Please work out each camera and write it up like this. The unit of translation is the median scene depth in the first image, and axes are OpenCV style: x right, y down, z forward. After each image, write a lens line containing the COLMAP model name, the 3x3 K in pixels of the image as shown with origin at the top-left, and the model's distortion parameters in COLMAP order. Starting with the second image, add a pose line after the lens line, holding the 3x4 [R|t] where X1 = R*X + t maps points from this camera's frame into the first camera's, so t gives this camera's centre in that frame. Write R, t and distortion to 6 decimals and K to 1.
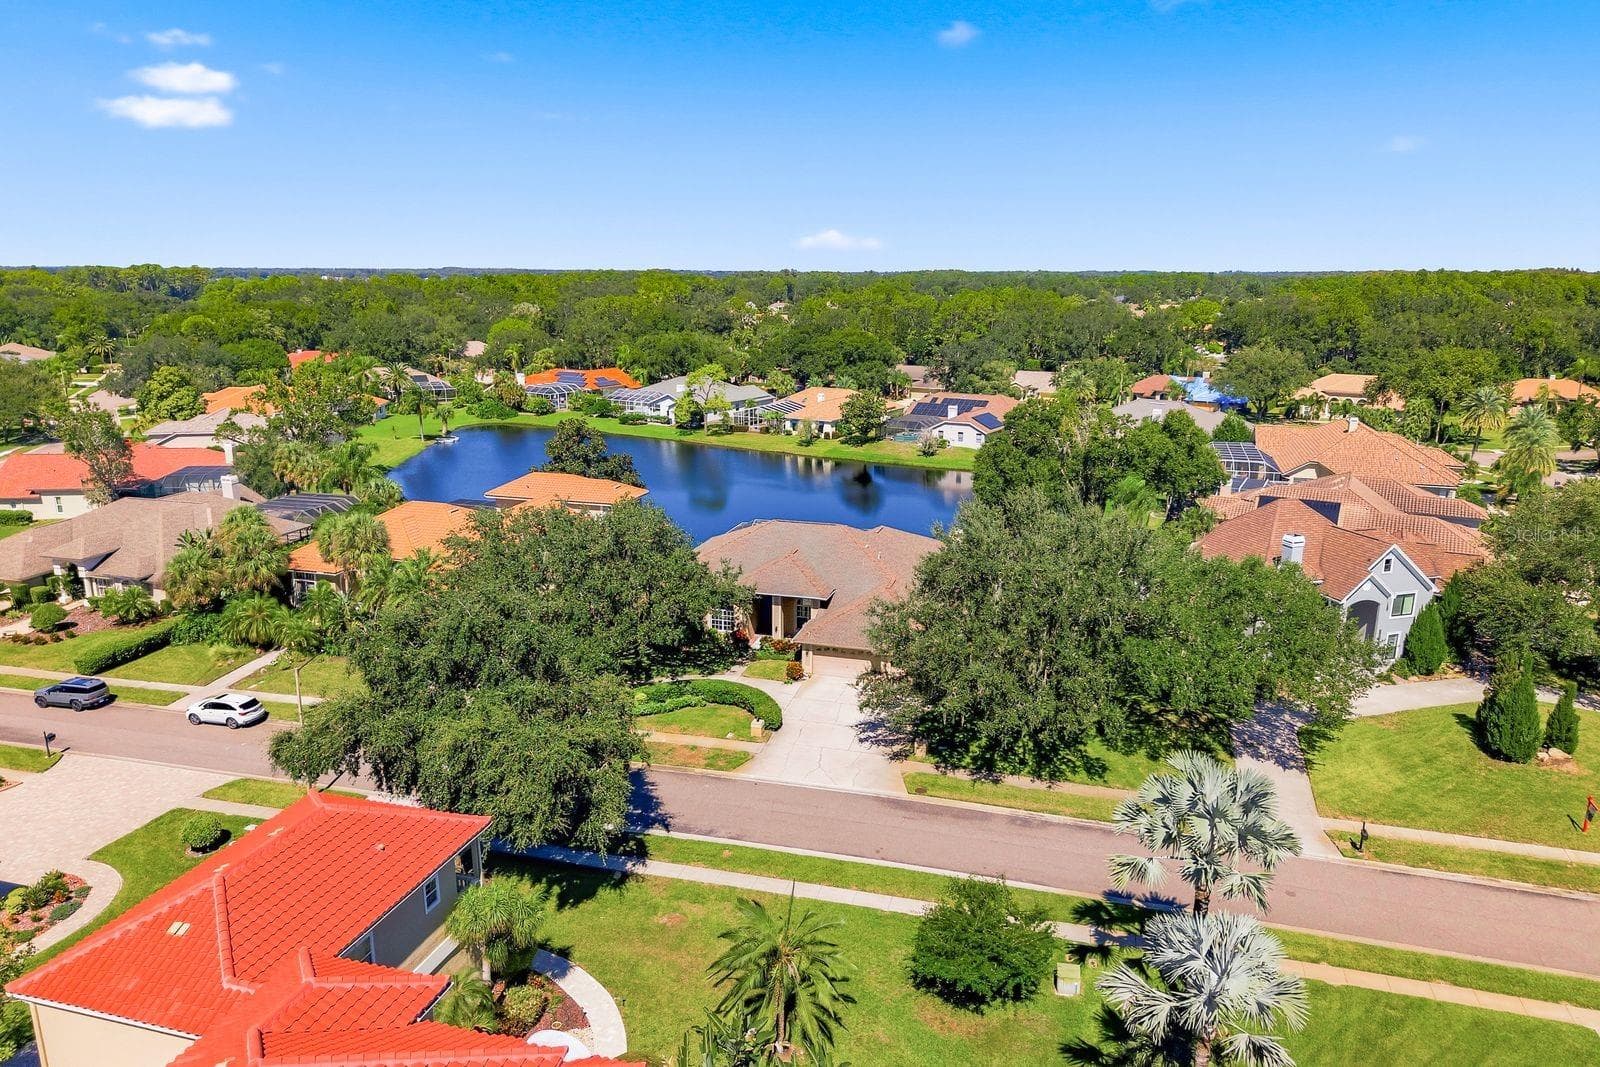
lens RADIAL K [[1090.2, 0, 806.5], [0, 1090.2, 534.8], [0, 0, 1]] dist [-0.001105, -0.007566]
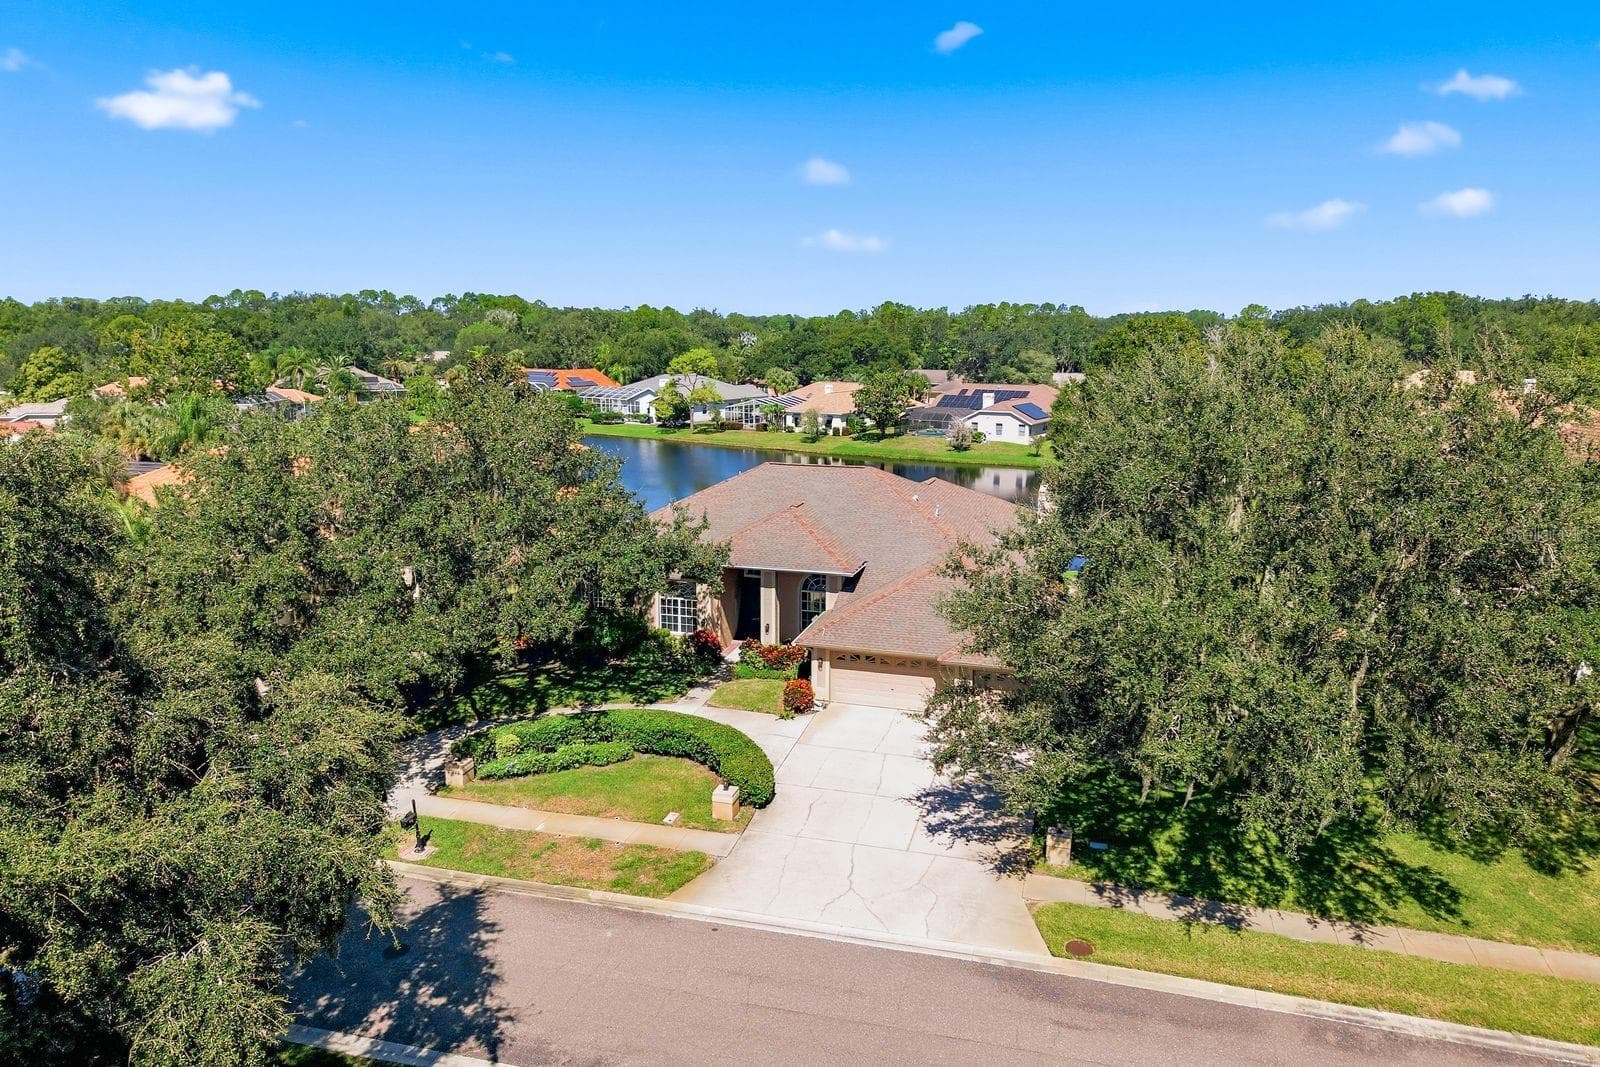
lens RADIAL K [[1090.2, 0, 806.0], [0, 1090.2, 528.5], [0, 0, 1]] dist [-0.001105, -0.007566]
pose [[0.999996, 0.000987, -0.002831, -0.005408], [-0.001135, 0.998608, -0.052728, 0.068738], [0.002775, 0.052731, 0.998605, 0.436781]]
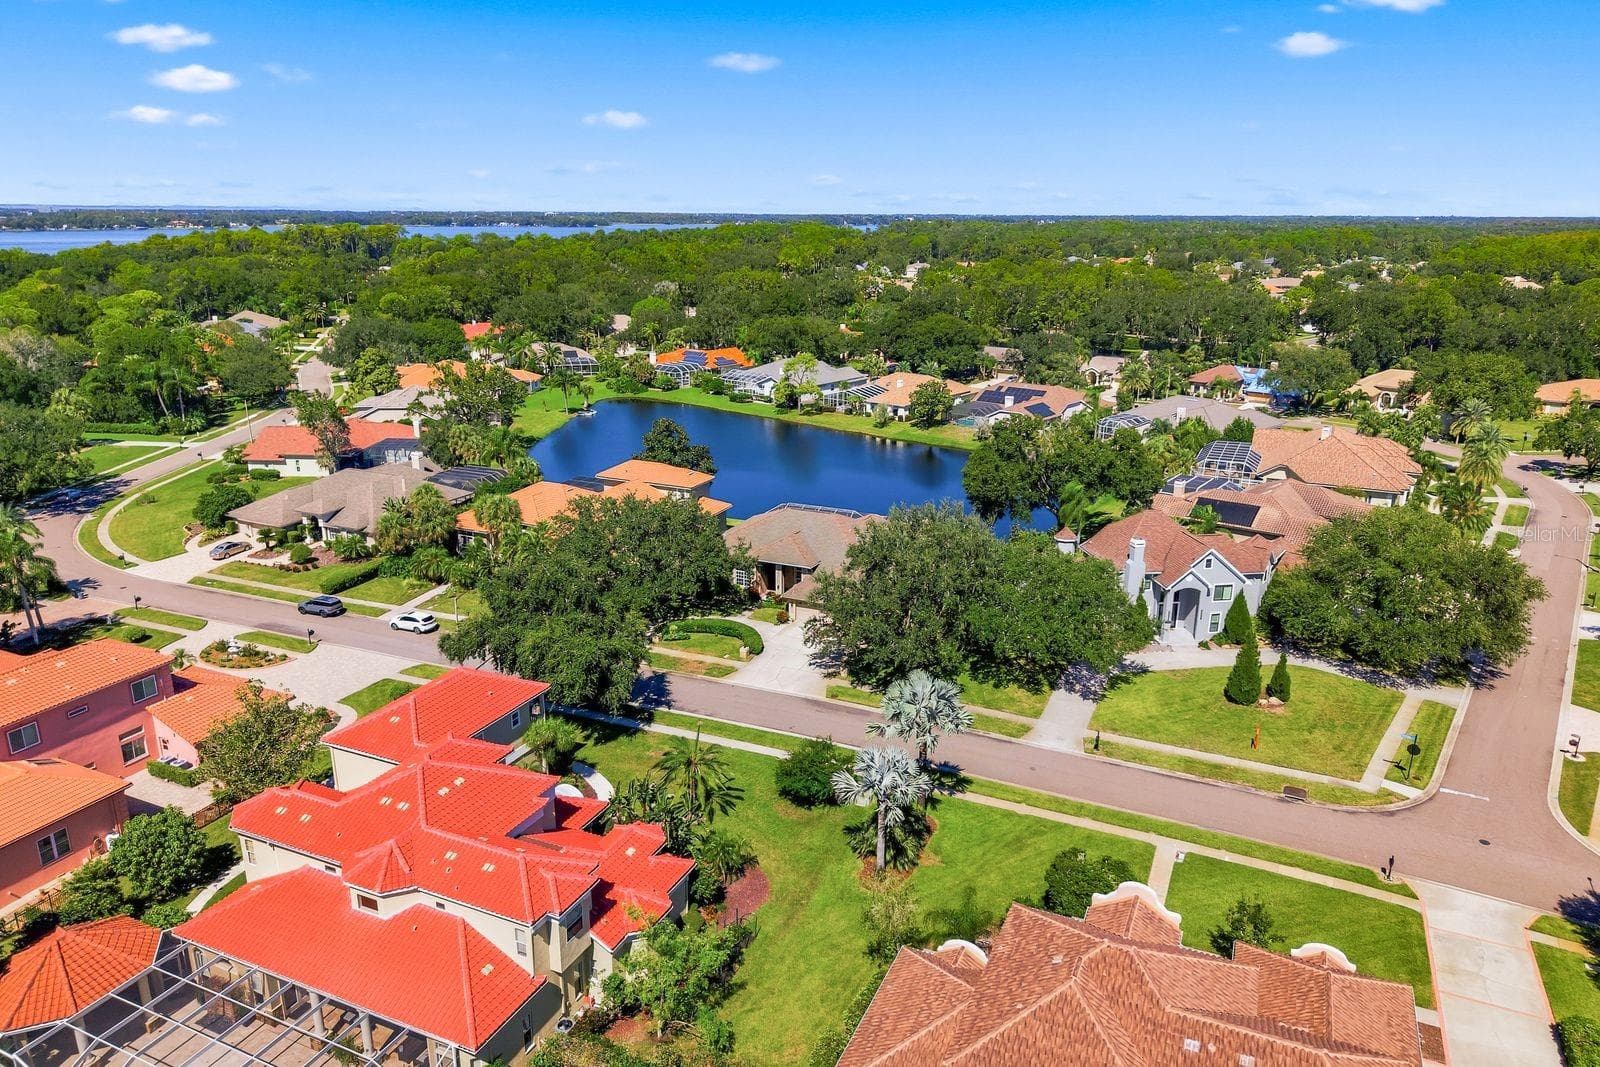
lens RADIAL K [[1090.2, 0, 804.4], [0, 1090.2, 534.6], [0, 0, 1]] dist [-0.001105, -0.007566]
pose [[0.989162, 0.043293, -0.140299, 0.217476], [-0.036421, 0.998025, 0.051190, -0.059166], [0.142238, -0.045526, 0.988785, -0.426653]]
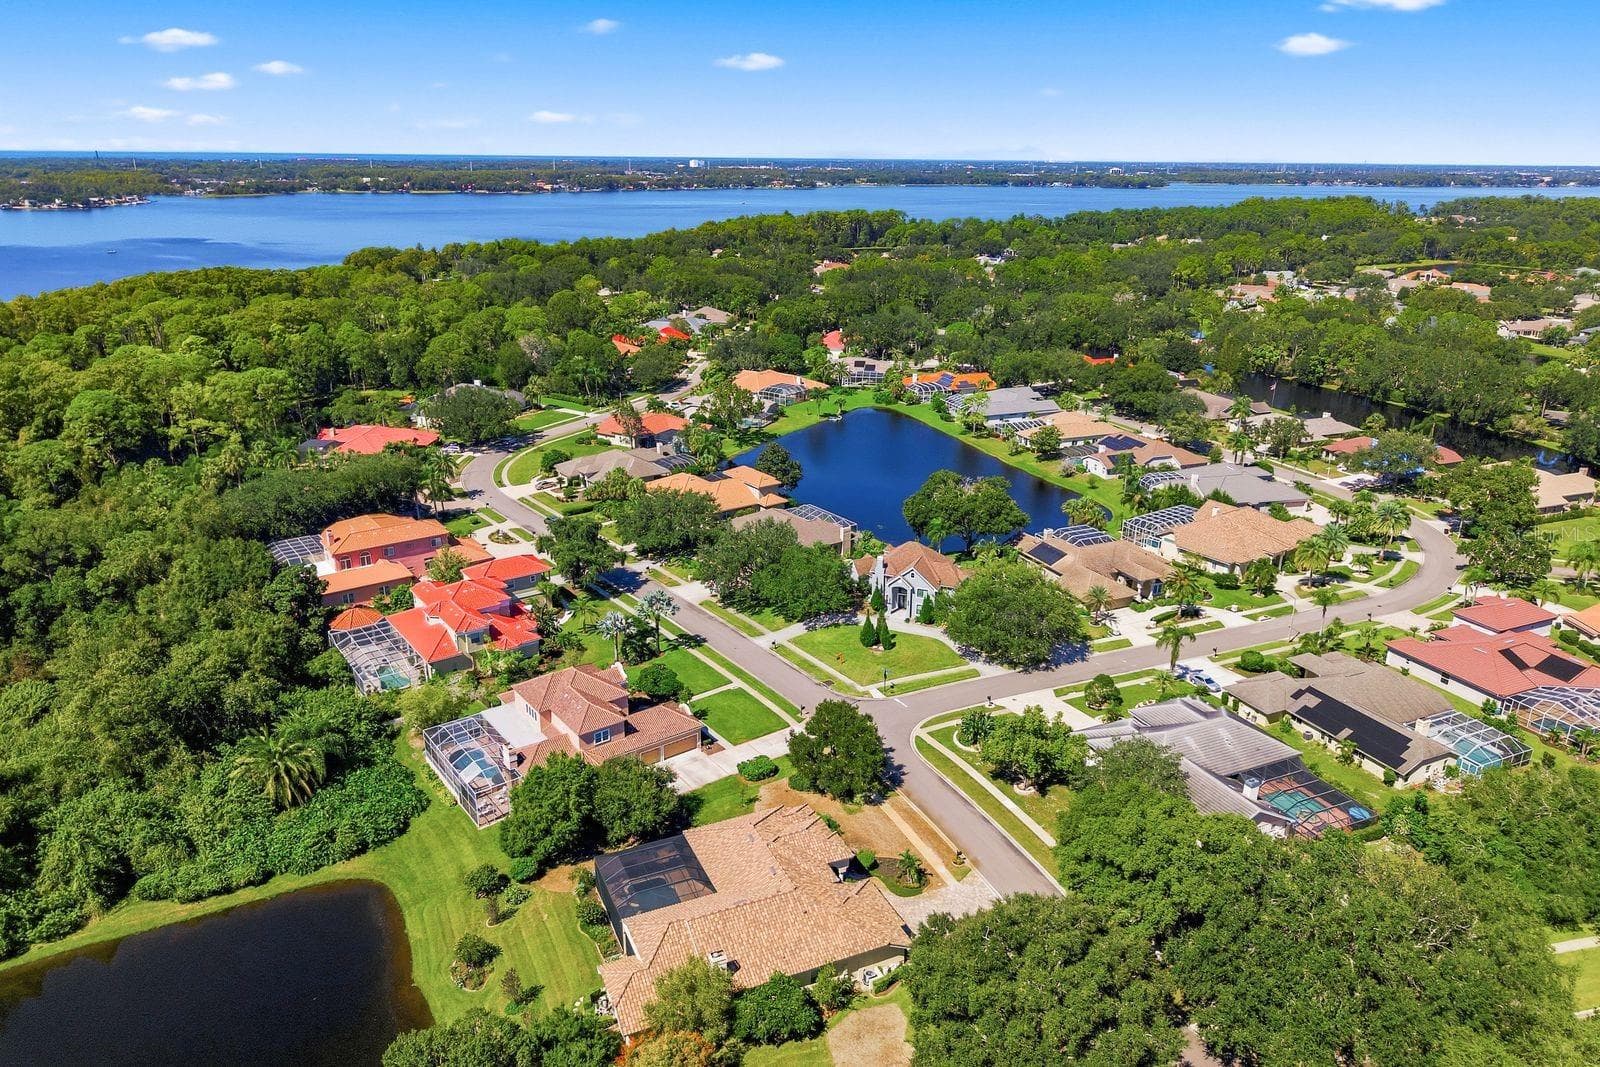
lens RADIAL K [[1090.2, 0, 801.2], [0, 1090.2, 531.4], [0, 0, 1]] dist [-0.001105, -0.007566]
pose [[0.791897, 0.201566, -0.576429, 1.703865], [-0.148617, 0.979186, 0.138232, -0.364722], [0.592294, -0.023798, 0.805370, -1.104093]]
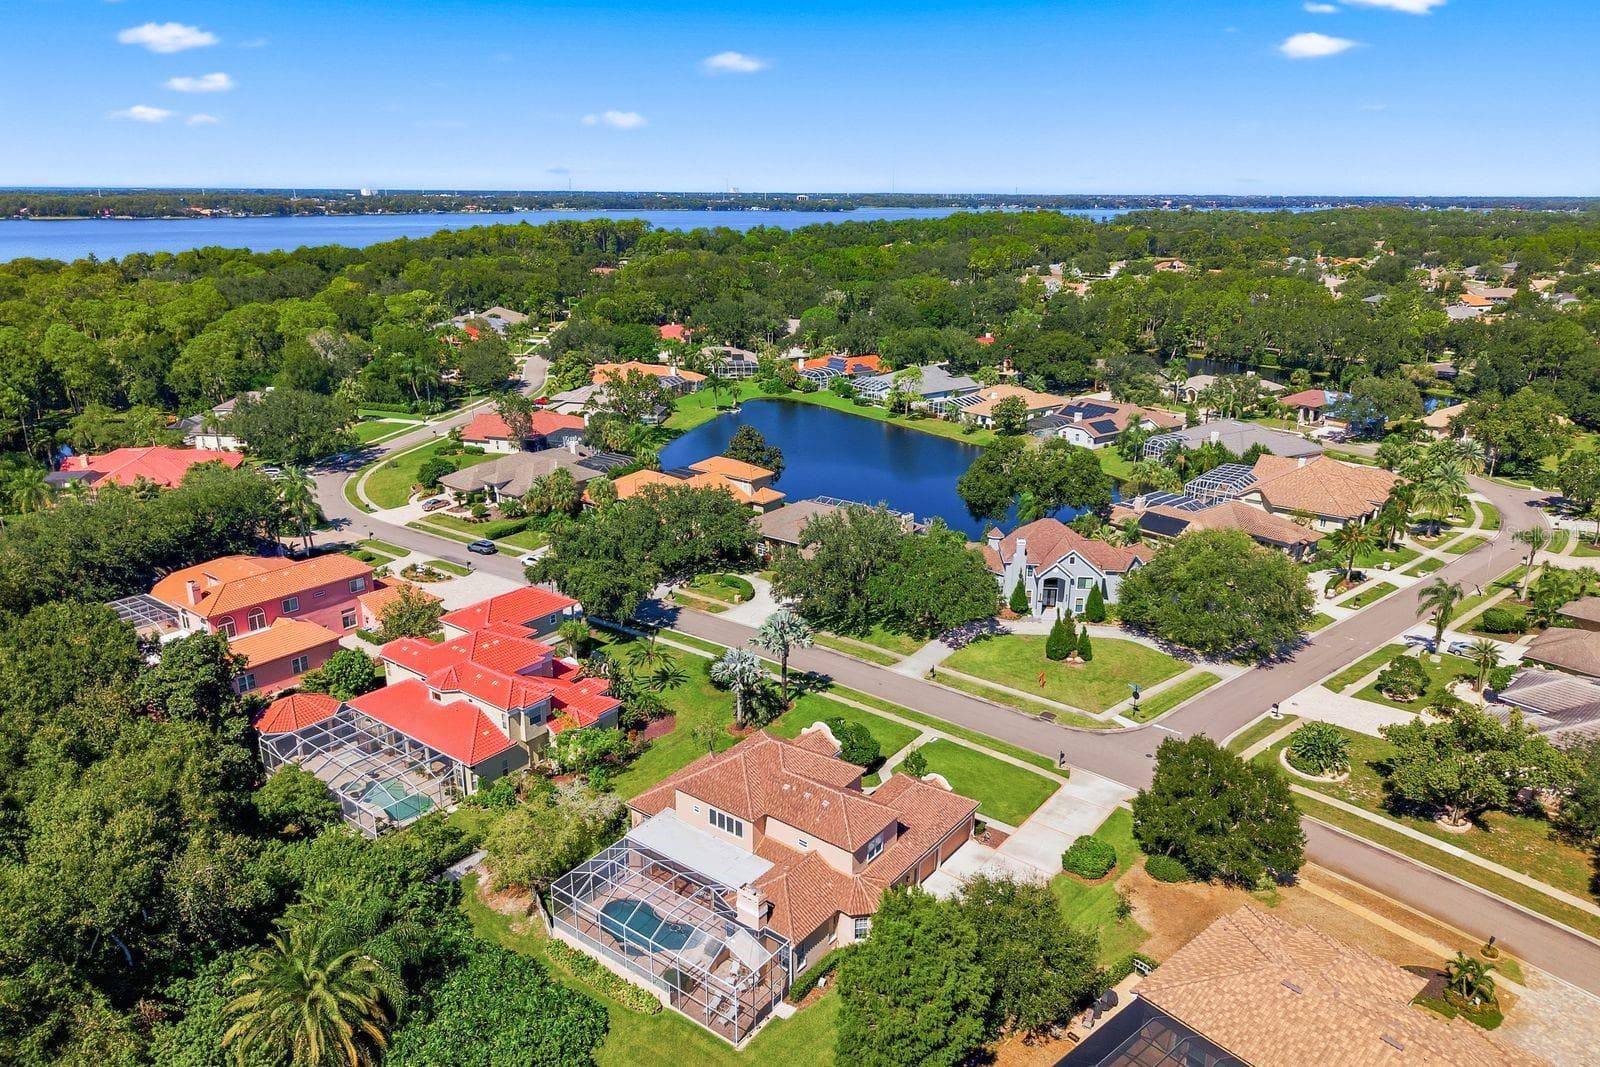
lens RADIAL K [[1090.2, 0, 803.7], [0, 1090.2, 529.1], [0, 0, 1]] dist [-0.001105, -0.007566]
pose [[0.931481, 0.109770, -0.346834, 0.736257], [-0.088336, 0.993105, 0.077069, -0.125672], [0.352902, -0.041151, 0.934755, -0.888166]]
